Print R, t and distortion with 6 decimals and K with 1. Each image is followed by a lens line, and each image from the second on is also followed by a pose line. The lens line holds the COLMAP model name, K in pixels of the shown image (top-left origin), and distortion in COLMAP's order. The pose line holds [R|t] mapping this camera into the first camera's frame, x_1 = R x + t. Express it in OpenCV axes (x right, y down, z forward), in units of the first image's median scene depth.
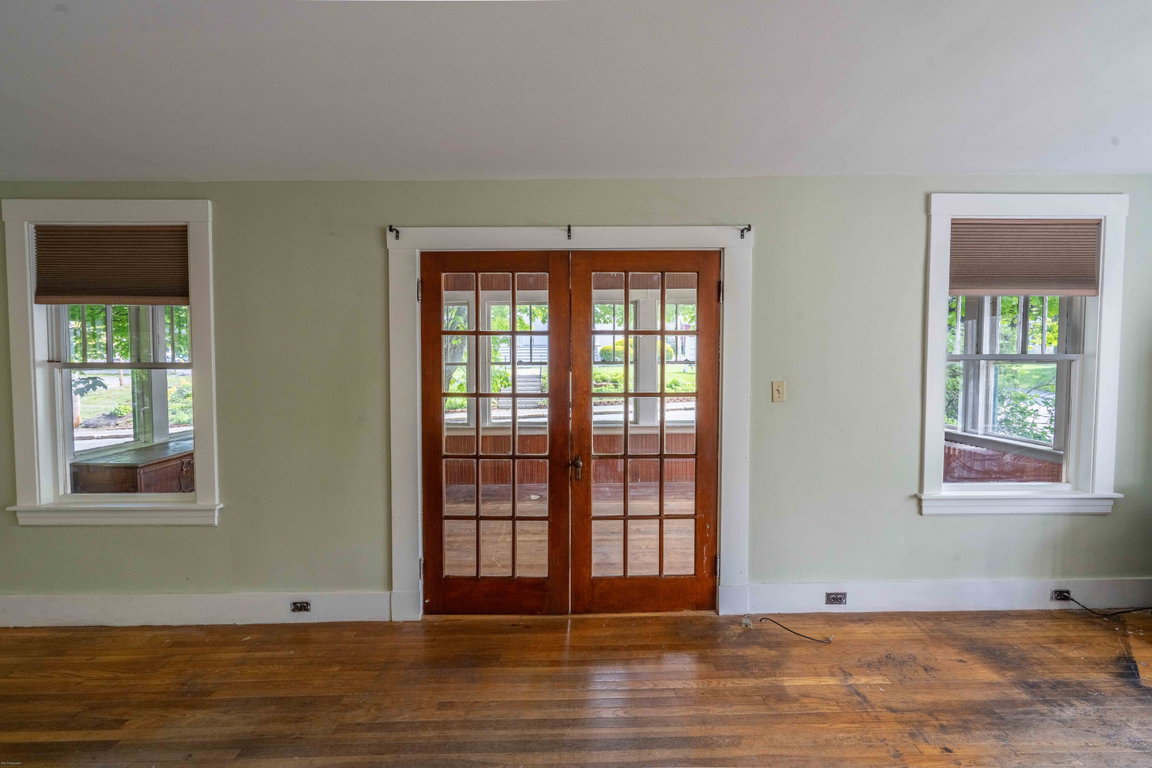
lens RADIAL K [[523.9, 0, 577.3], [0, 523.9, 369.2], [0, 0, 1]] dist [-0.000909, 0.000014]
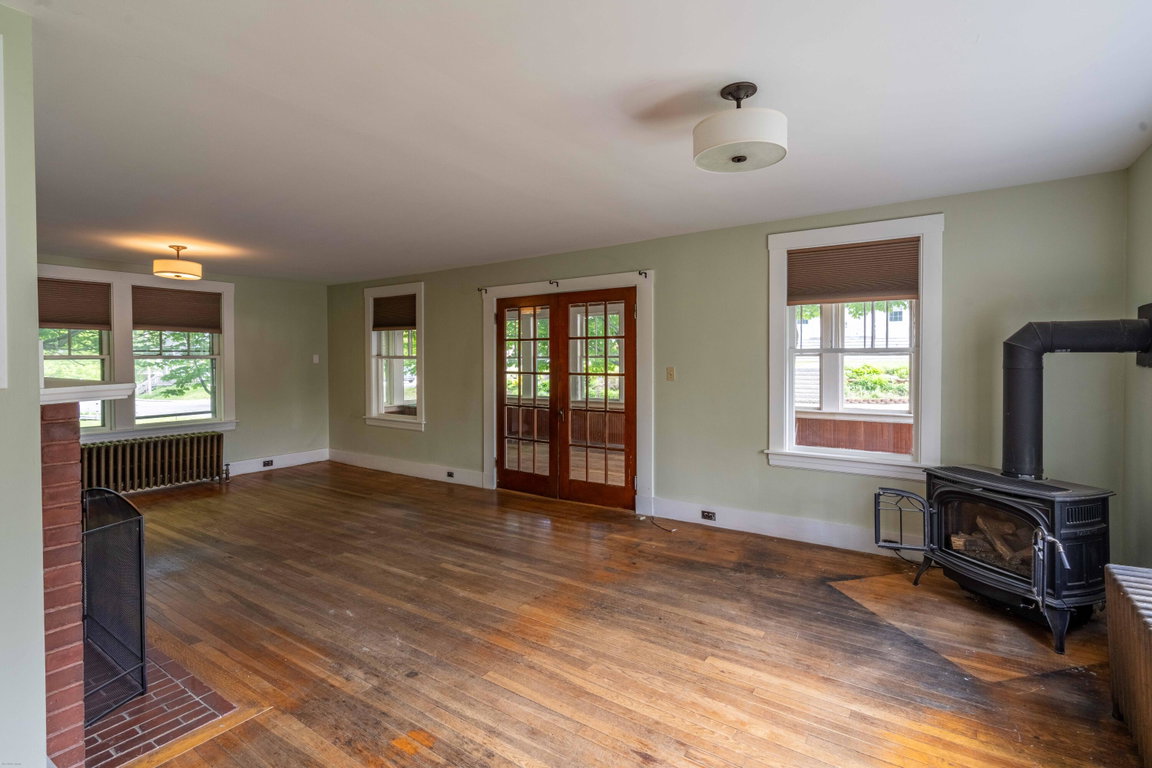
lens RADIAL K [[544.3, 0, 626.4], [0, 544.3, 353.1], [0, 0, 1]] dist [-0.000714, 0.000097]
pose [[0.849439, -0.005415, -0.527659, 1.166656], [-0.010591, 0.999571, -0.027307, 0.028065], [0.527581, 0.028784, 0.849017, -0.452248]]
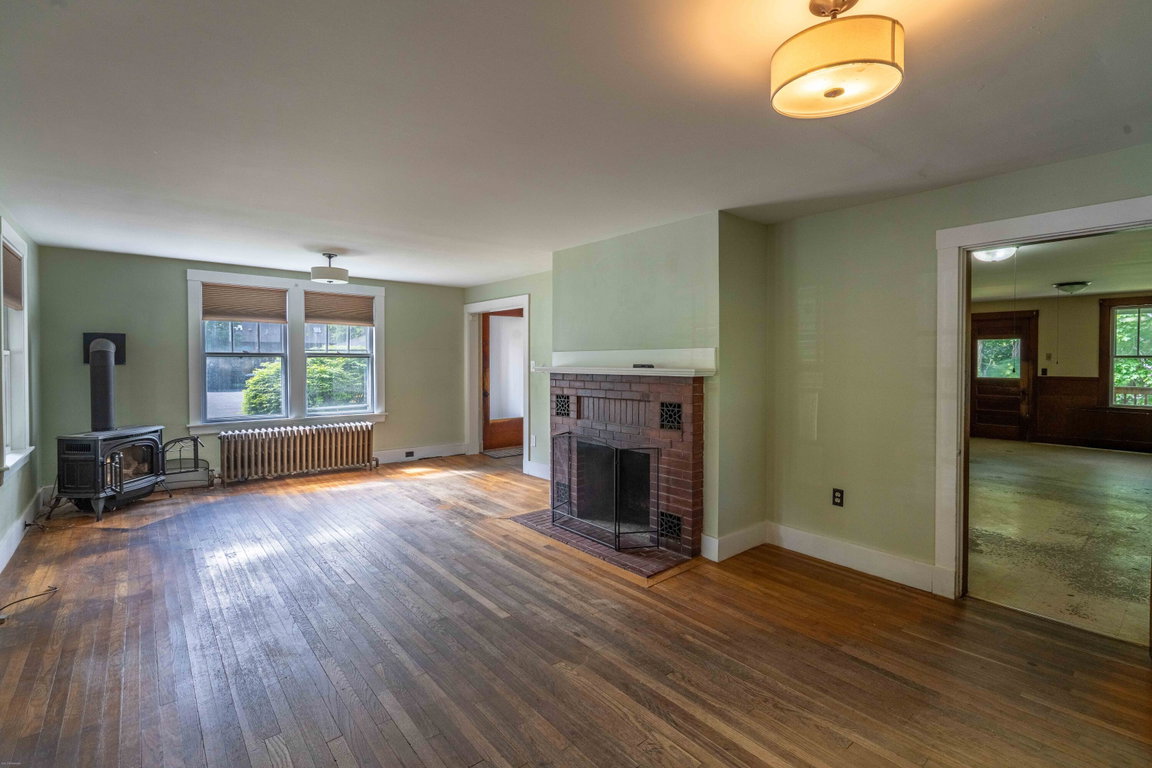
lens RADIAL K [[523.9, 0, 577.3], [0, 523.9, 369.2], [0, 0, 1]] dist [-0.000909, 0.000014]
pose [[-0.620314, -0.014793, 0.784214, -1.101344], [0.023300, 0.999033, 0.037276, 0.007825], [-0.784008, 0.041395, -0.619369, 0.742911]]
